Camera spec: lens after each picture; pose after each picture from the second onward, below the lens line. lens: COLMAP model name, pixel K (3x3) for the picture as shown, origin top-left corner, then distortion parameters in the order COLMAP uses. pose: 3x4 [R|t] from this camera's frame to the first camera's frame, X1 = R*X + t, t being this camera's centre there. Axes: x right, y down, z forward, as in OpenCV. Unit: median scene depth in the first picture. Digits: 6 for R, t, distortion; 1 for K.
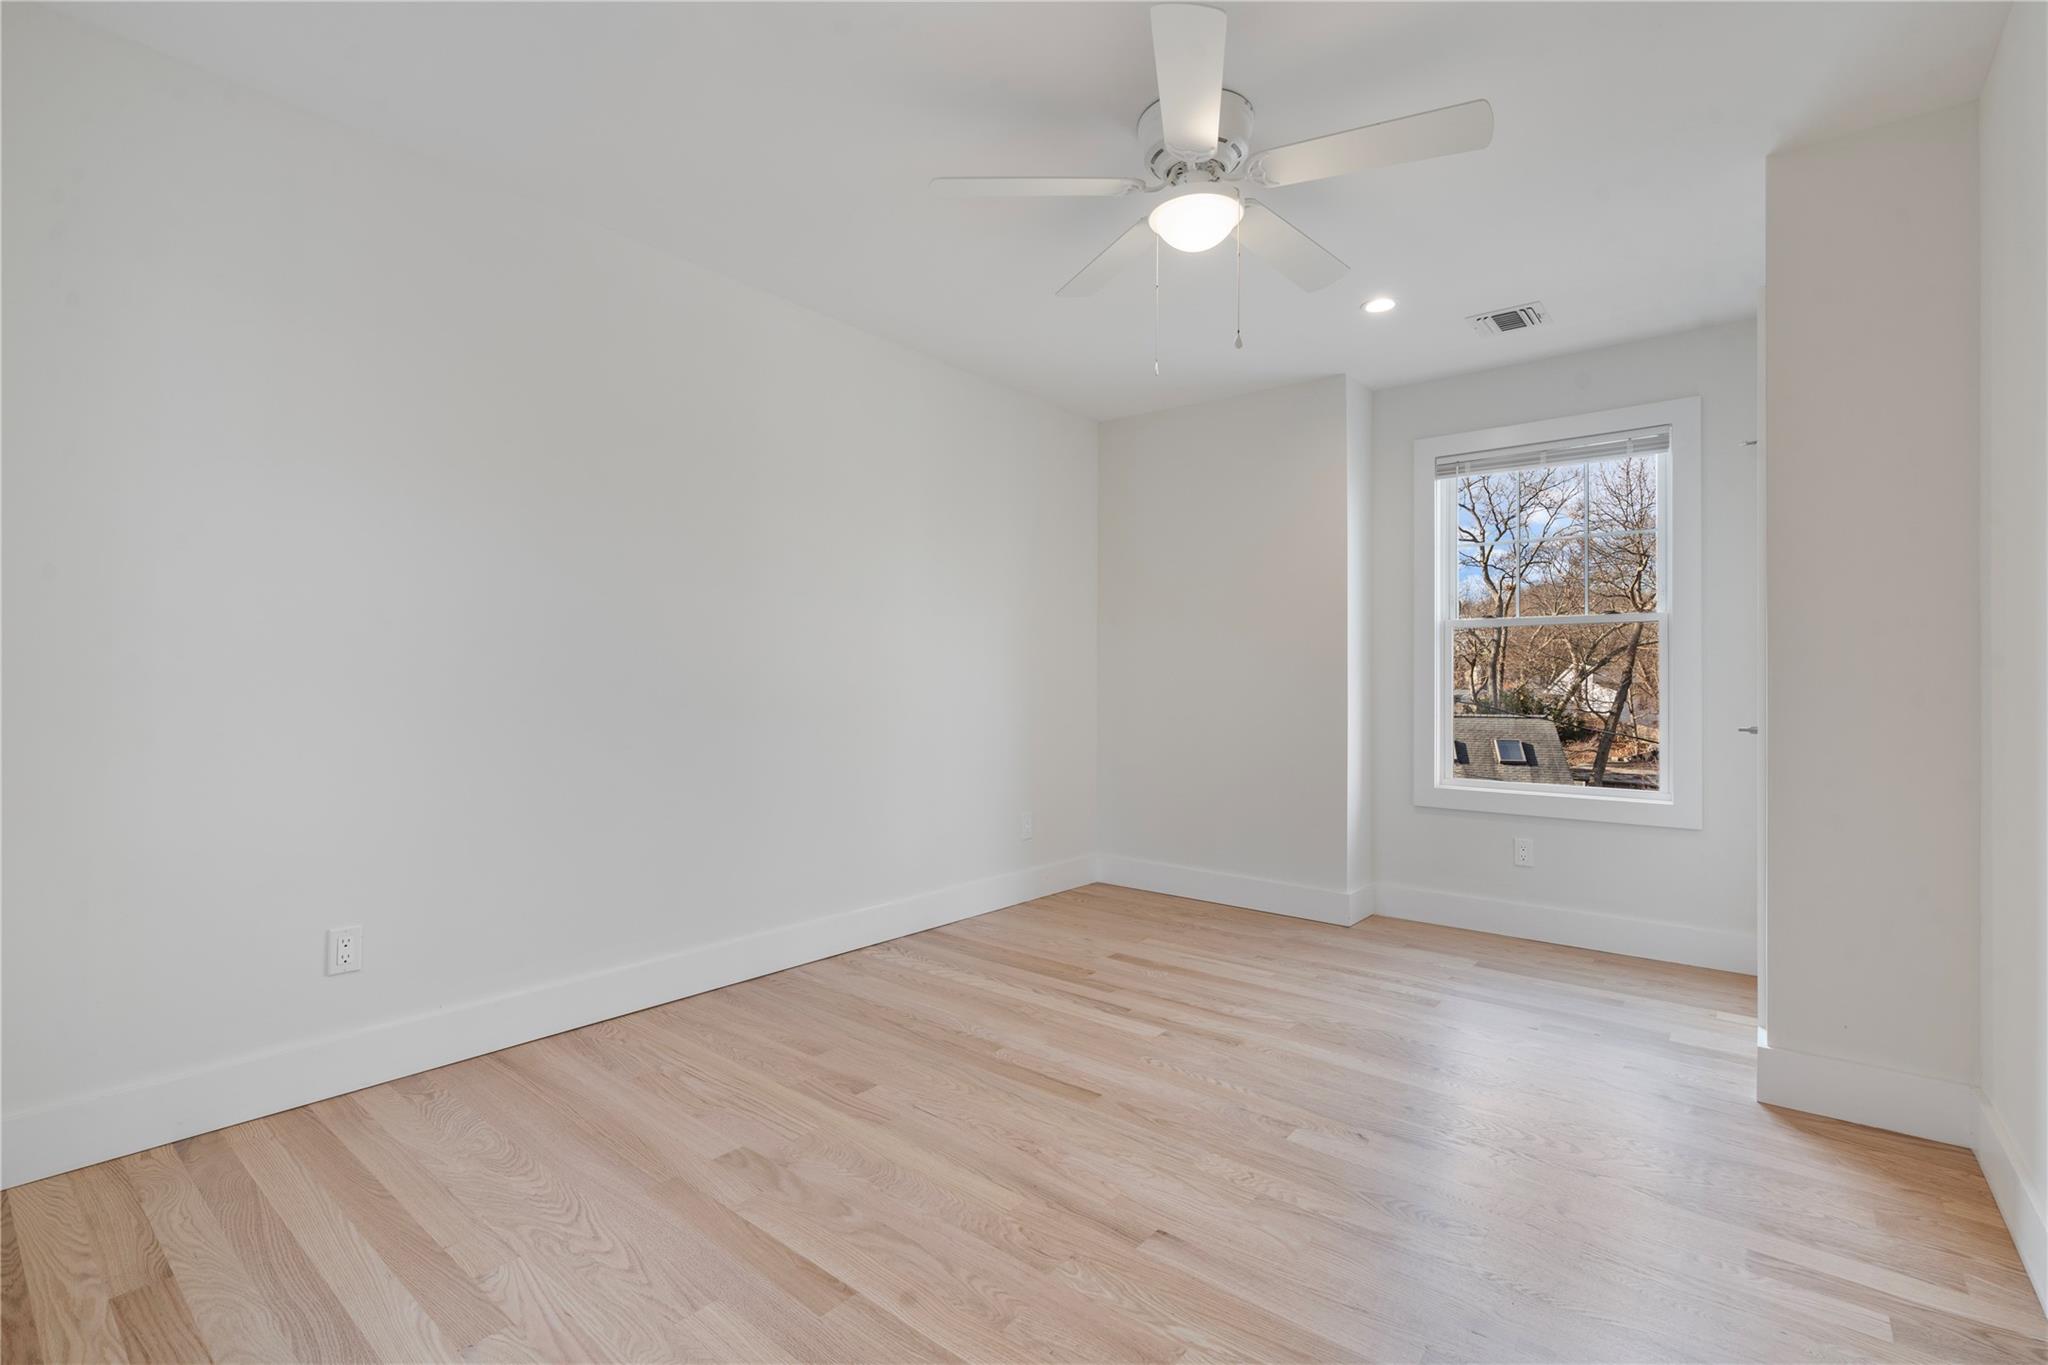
lens RADIAL K [[929.7, 0, 1015.0], [0, 929.7, 692.0], [0, 0, 1]] dist [-0.005242, 0.001173]
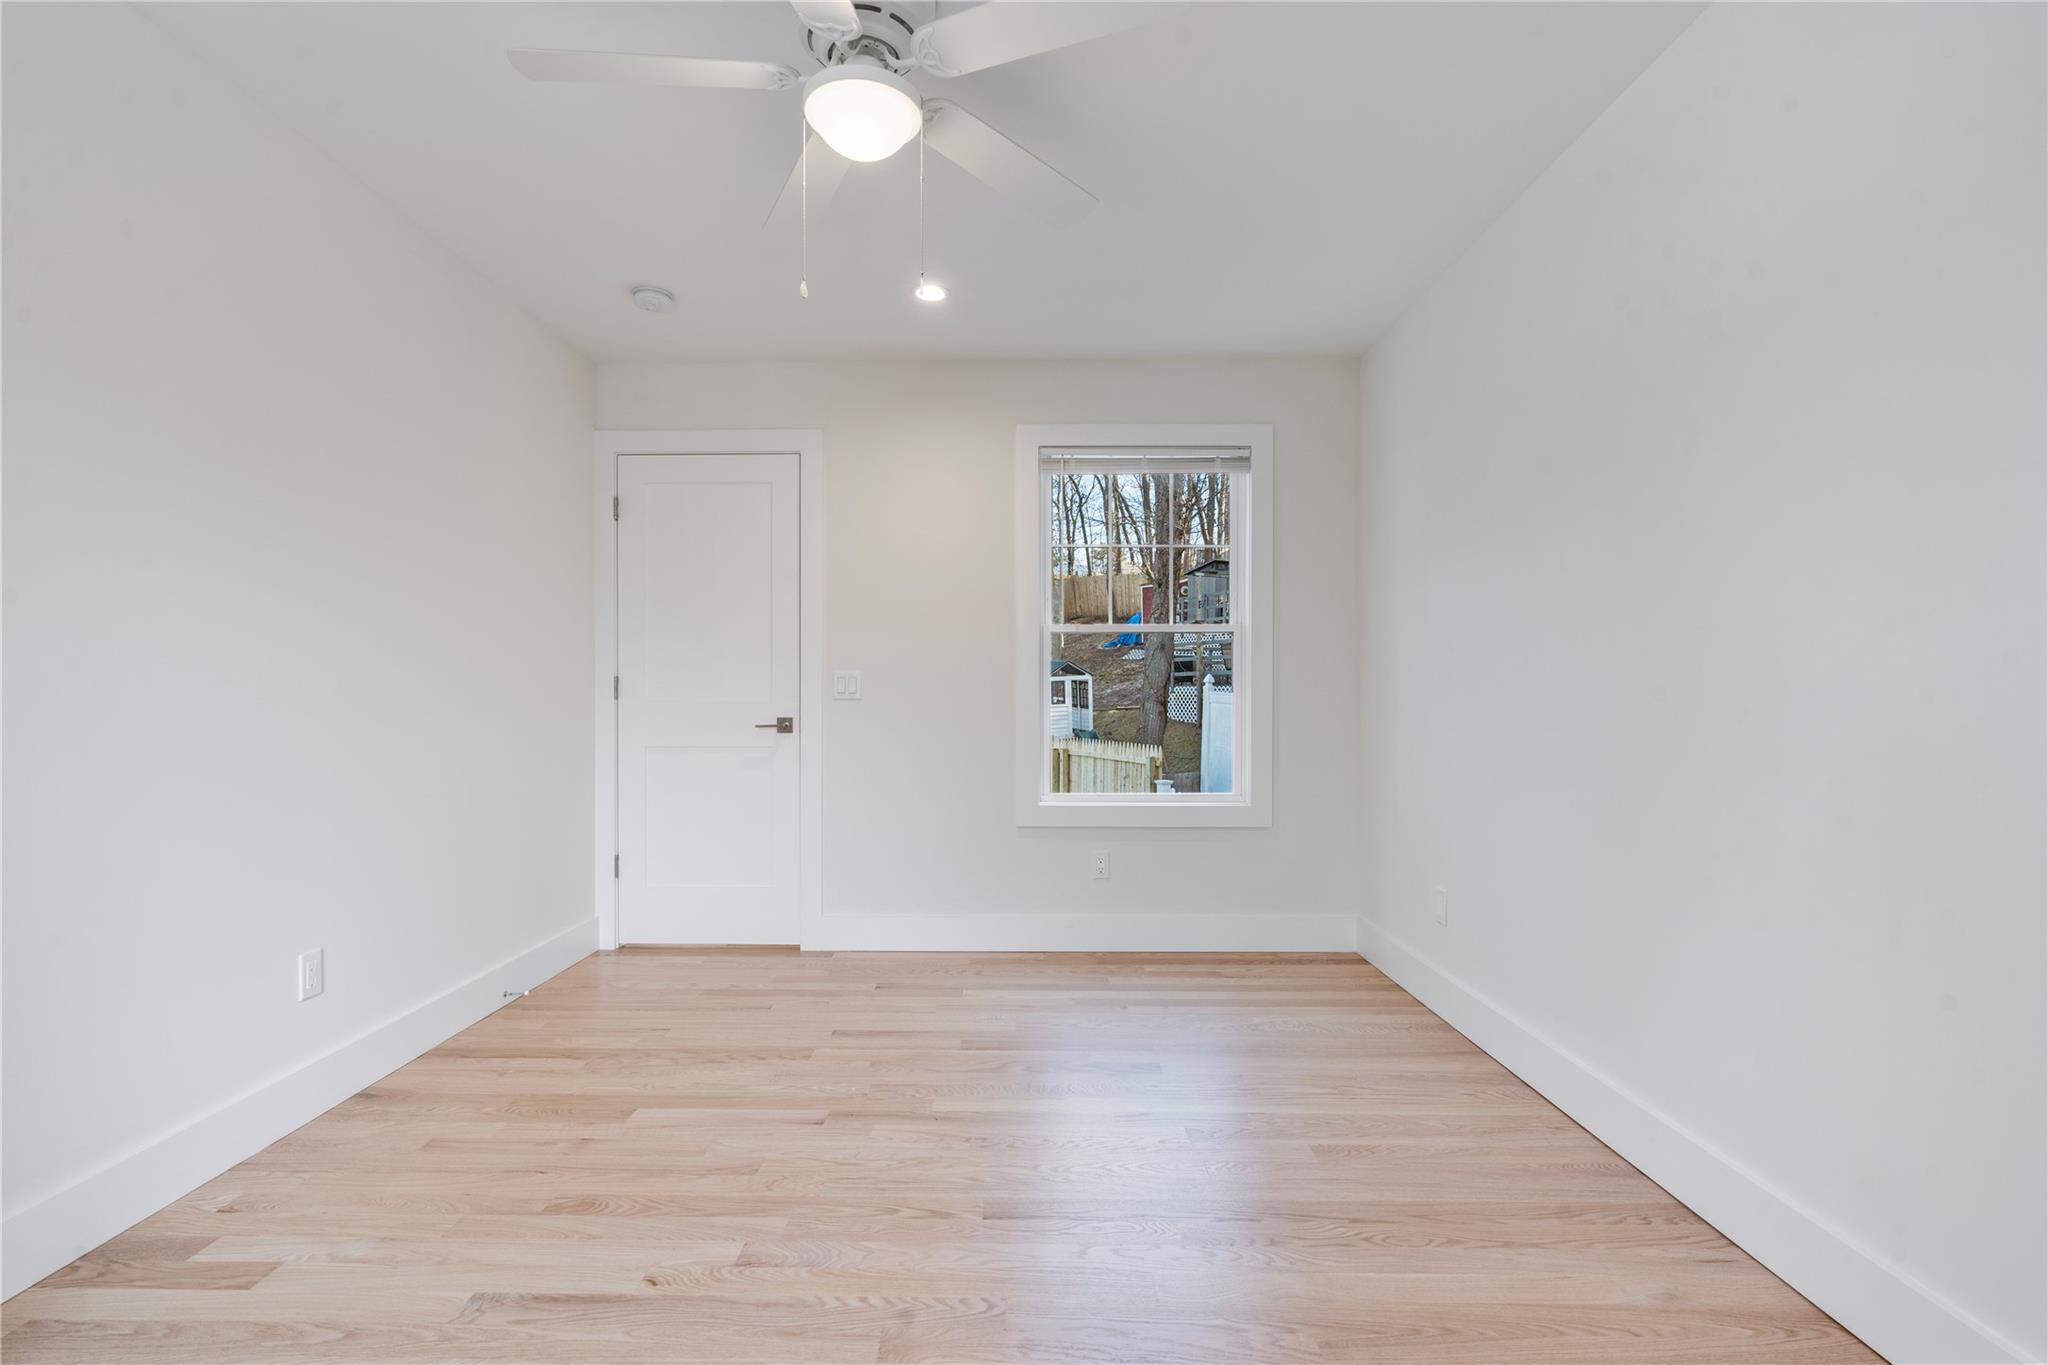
lens RADIAL K [[929.7, 0, 1015.0], [0, 929.7, 692.0], [0, 0, 1]] dist [-0.005242, 0.001173]
pose [[-0.776728, -0.012796, -0.629706, 0.674193], [-0.012408, 0.999910, -0.005013, -0.012180], [0.629714, 0.003919, -0.776817, 1.909618]]
